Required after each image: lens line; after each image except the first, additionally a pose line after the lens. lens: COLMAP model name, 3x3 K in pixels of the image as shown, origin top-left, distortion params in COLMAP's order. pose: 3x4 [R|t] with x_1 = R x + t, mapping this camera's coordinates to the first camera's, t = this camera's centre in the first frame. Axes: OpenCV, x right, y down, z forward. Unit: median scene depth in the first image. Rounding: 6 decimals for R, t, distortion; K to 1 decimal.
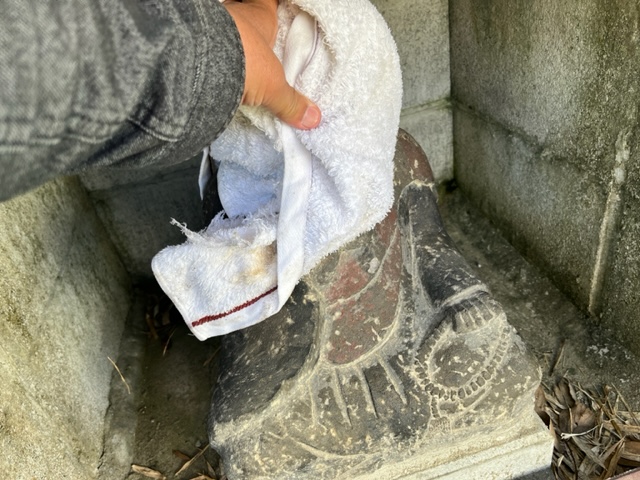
lens RADIAL K [[492.0, 0, 318.9], [0, 492.0, 240.0], [0, 0, 1]] dist [0.022602, -0.035155]
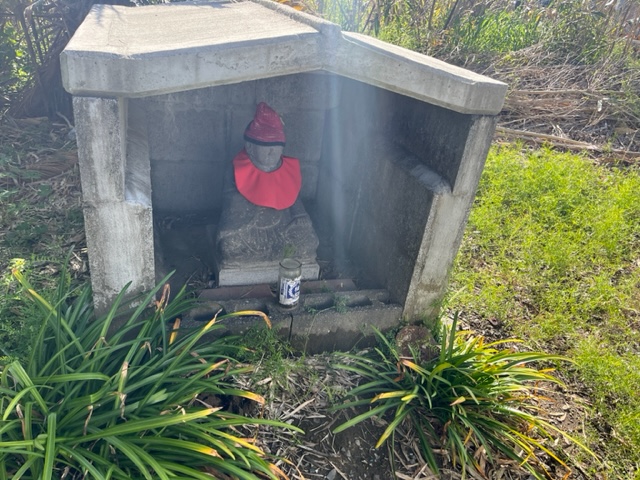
lens RADIAL K [[492.0, 0, 324.6], [0, 492.0, 244.5], [0, 0, 1]] dist [0.022602, -0.035155]
pose [[0.948465, 0.219532, 0.228517, -0.270636], [-0.195210, 0.972844, -0.124373, 0.697059], [-0.249615, 0.073354, 0.965563, -2.255419]]
